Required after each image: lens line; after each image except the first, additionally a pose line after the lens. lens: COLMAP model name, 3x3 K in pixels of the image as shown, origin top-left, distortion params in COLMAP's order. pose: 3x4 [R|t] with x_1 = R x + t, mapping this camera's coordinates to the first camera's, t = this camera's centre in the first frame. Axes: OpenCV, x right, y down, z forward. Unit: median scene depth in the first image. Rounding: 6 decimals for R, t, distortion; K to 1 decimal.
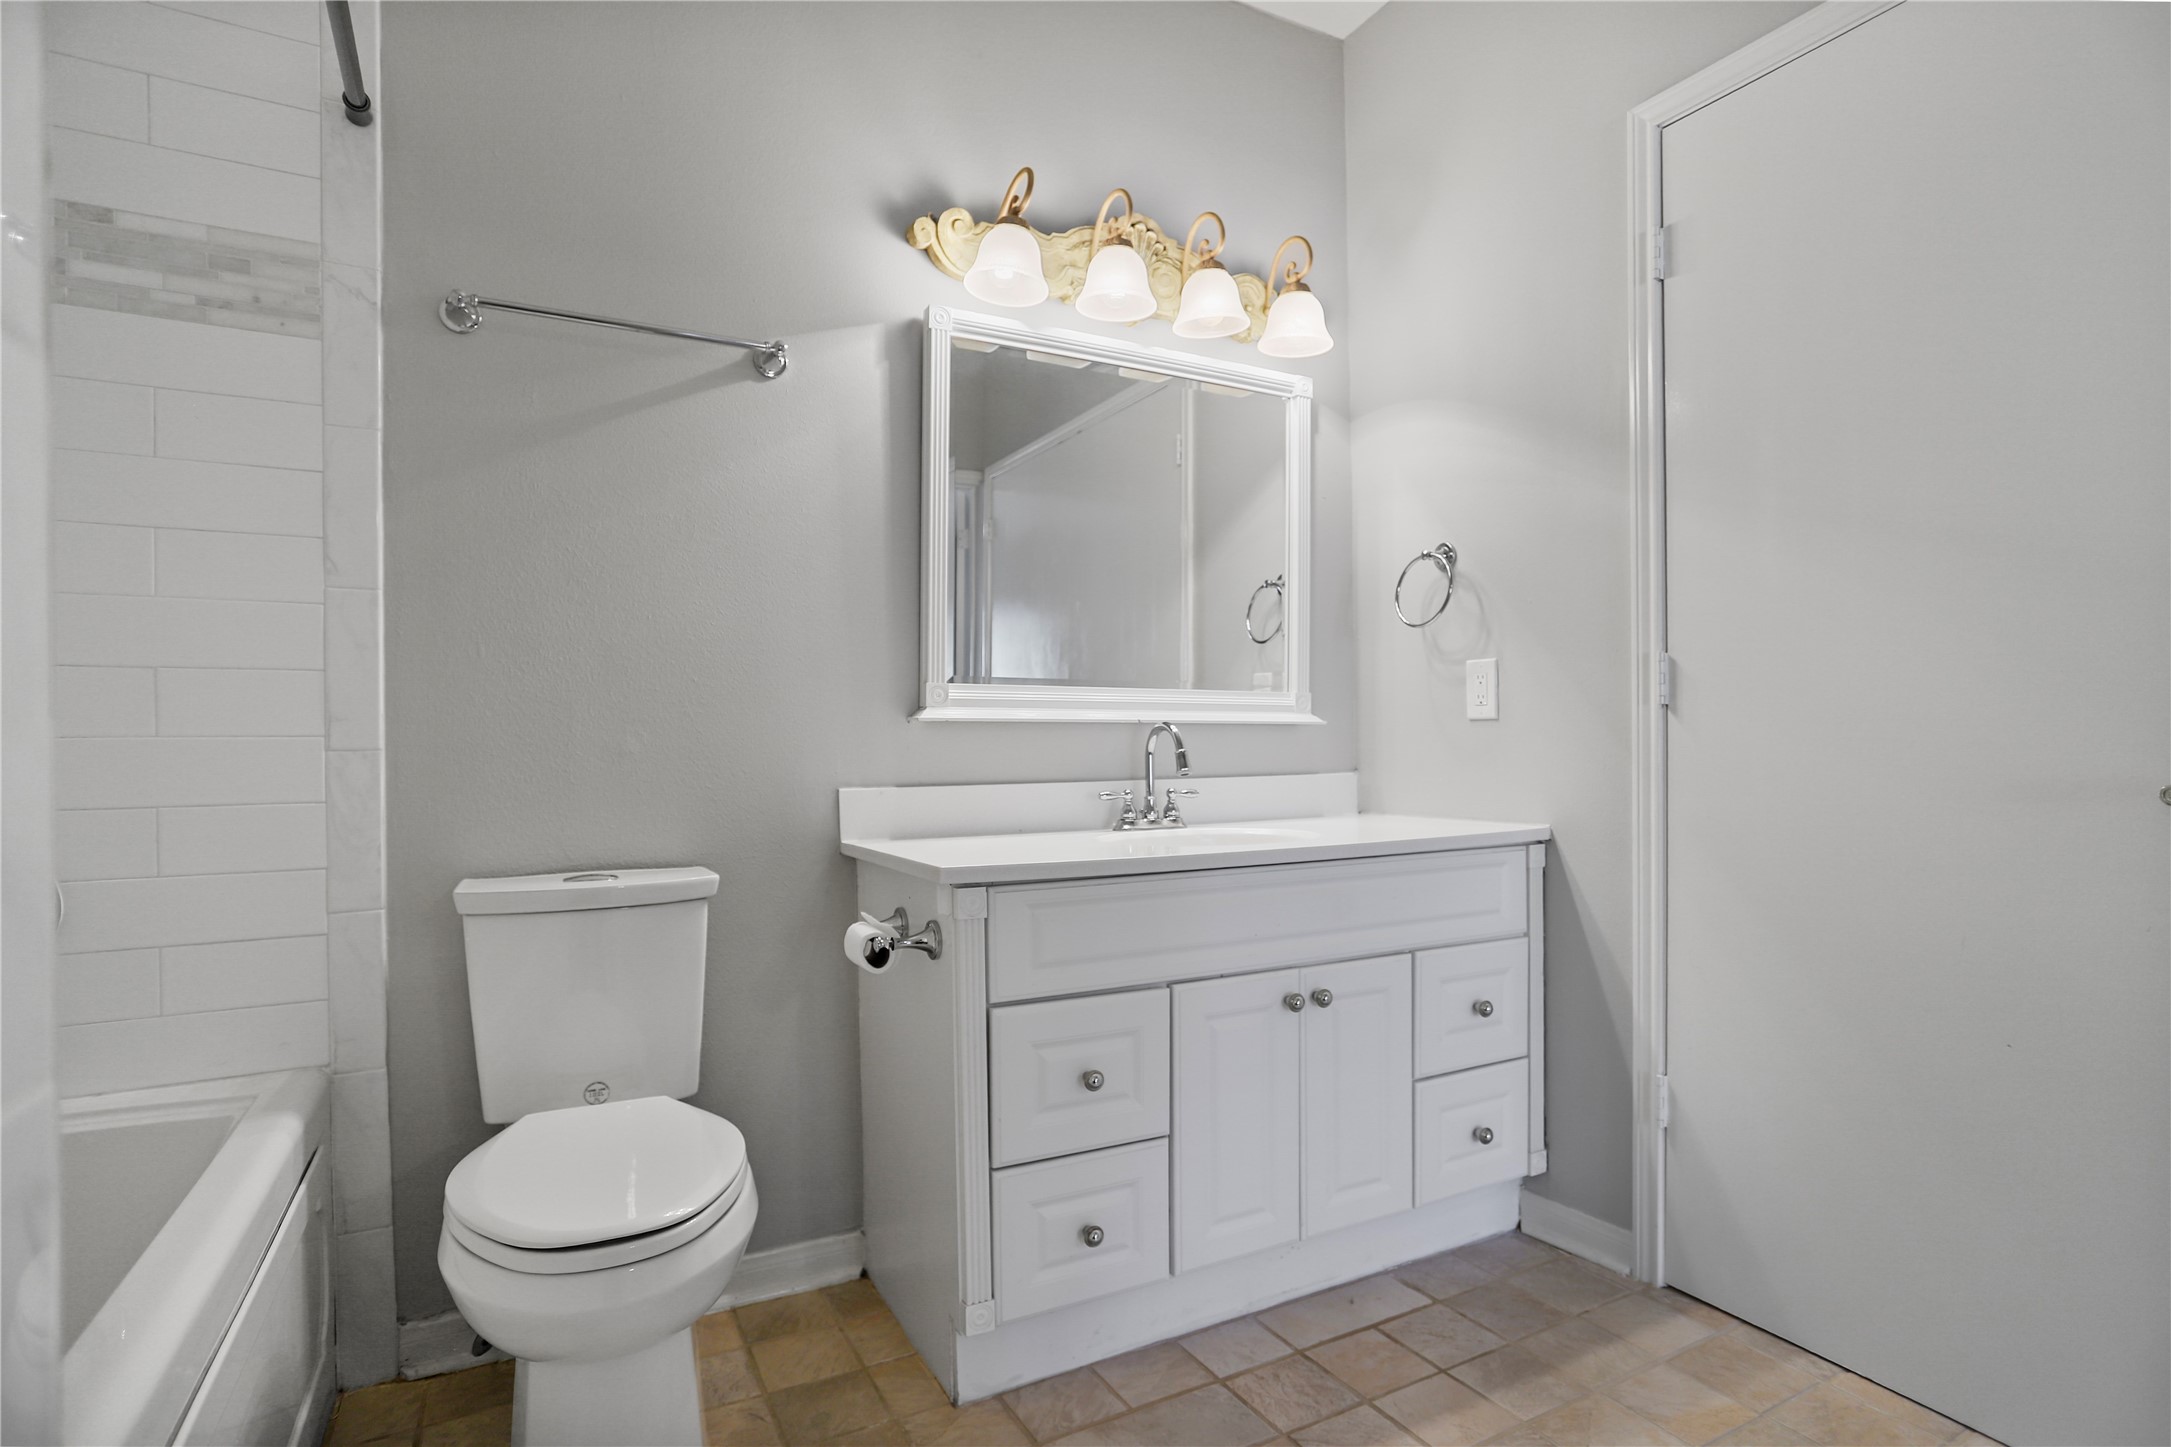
lens RADIAL K [[1073.1, 0, 1085.5], [0, 1073.1, 723.5], [0, 0, 1]] dist [-0.000934, 0.000412]
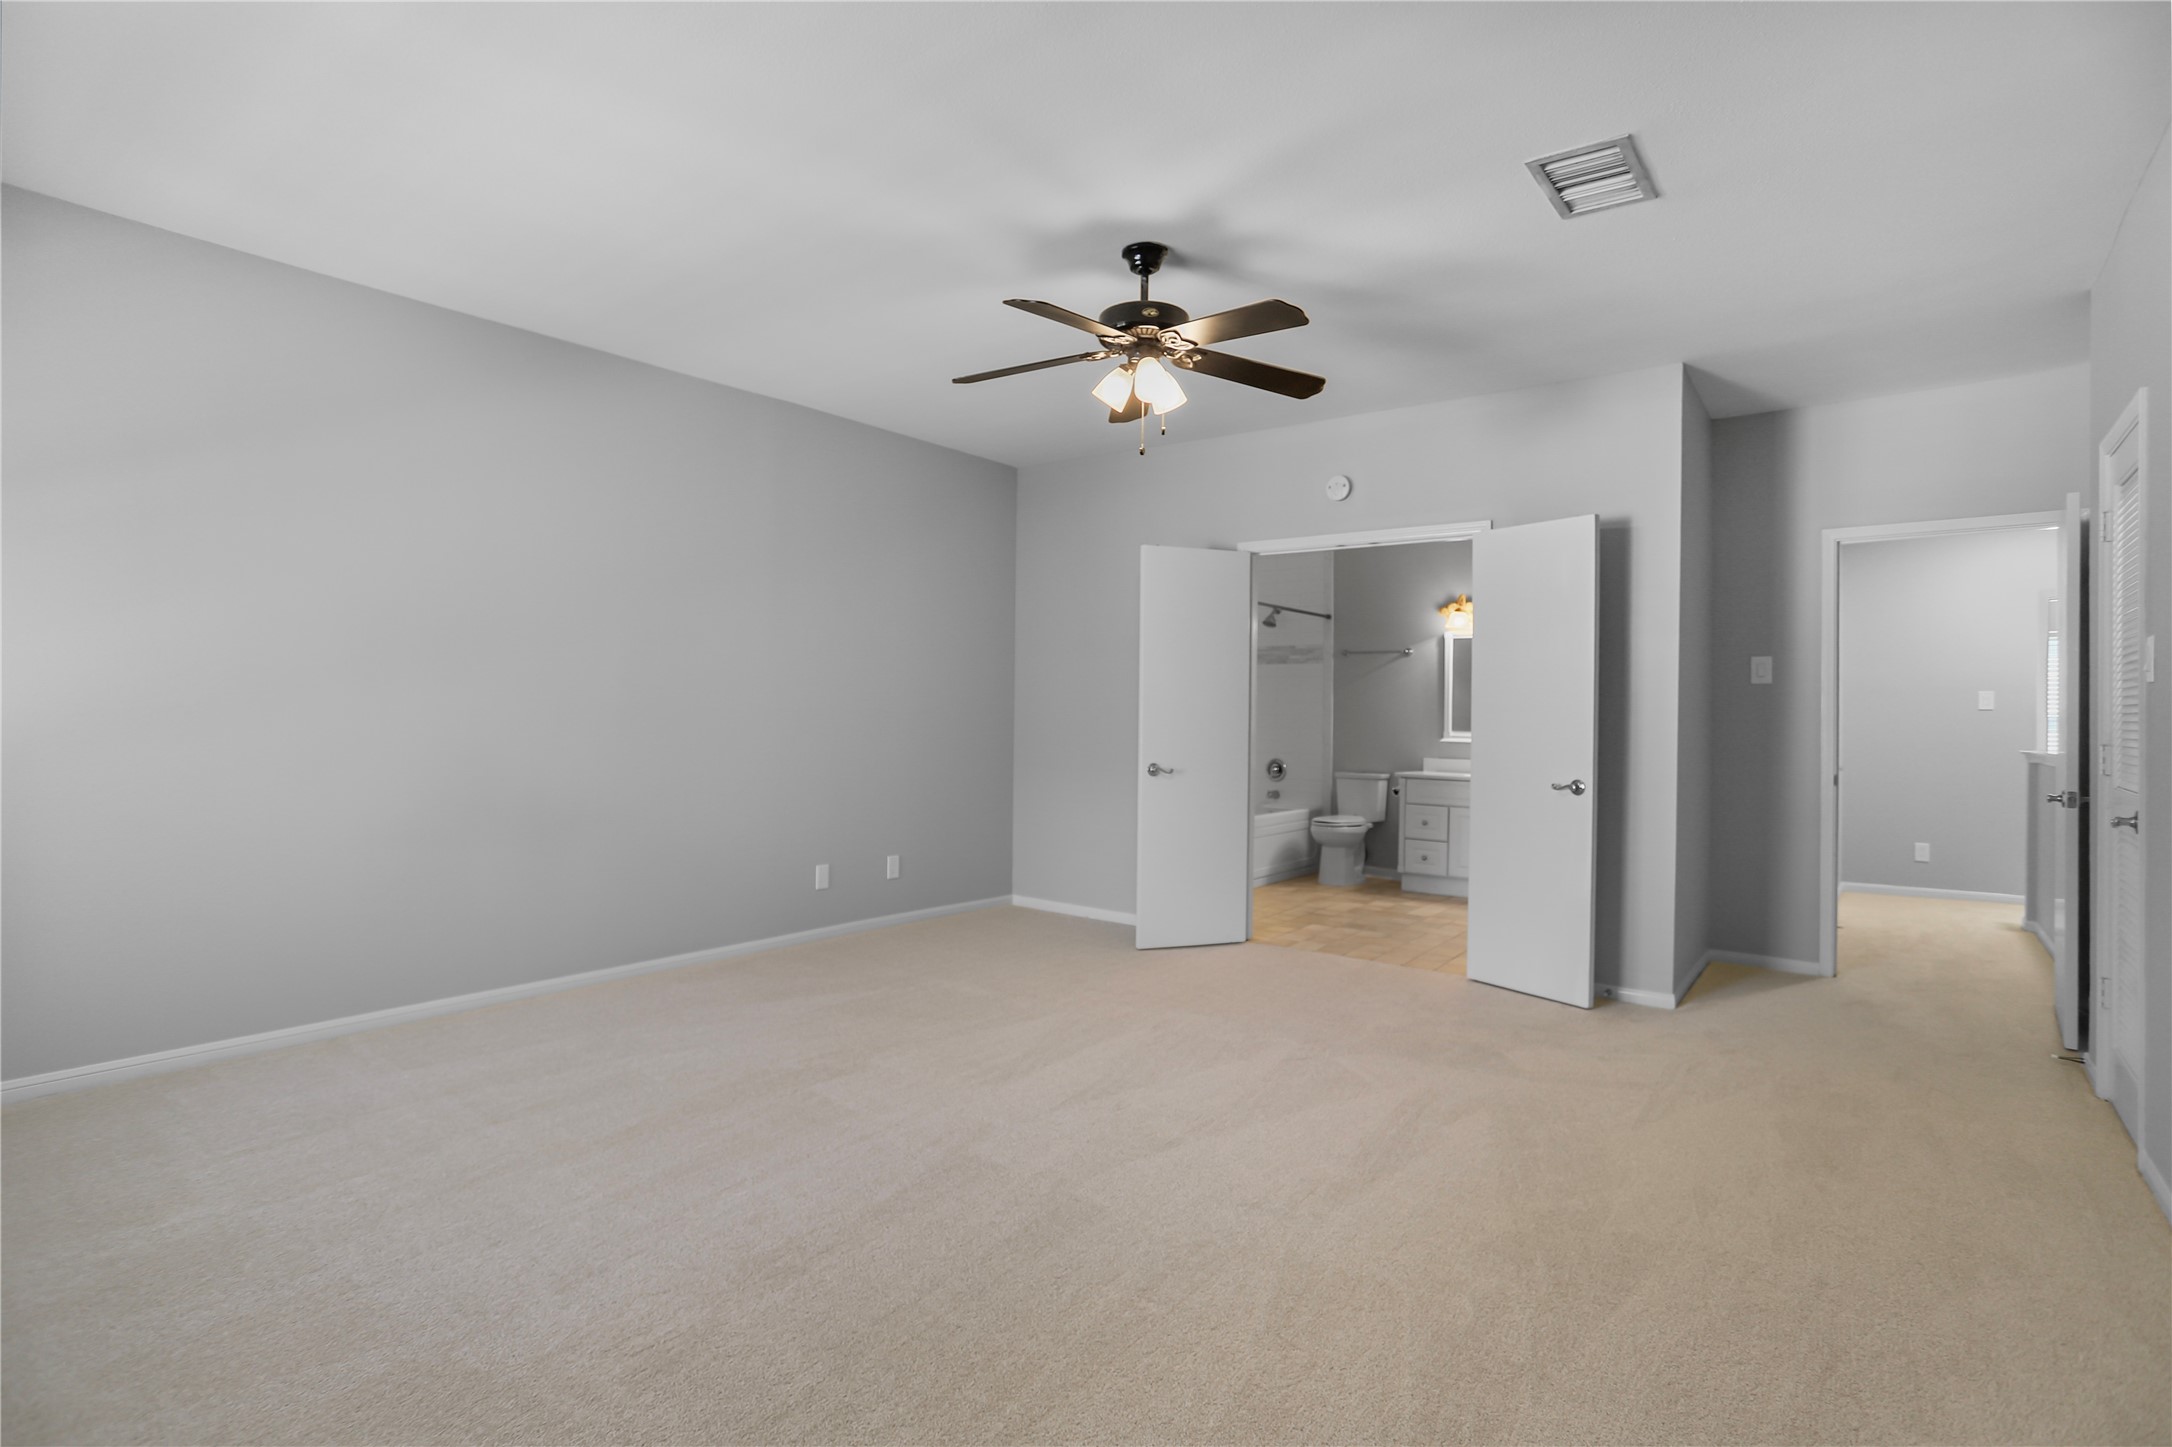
lens RADIAL K [[1073.6, 0, 1086.0], [0, 1073.6, 723.5], [0, 0, 1]] dist [-0.000934, 0.000412]
pose [[0.425455, 0.016648, -0.904827, 3.260579], [-0.010816, 0.999853, 0.013311, -0.122355], [0.904915, 0.004123, 0.425572, -2.080526]]
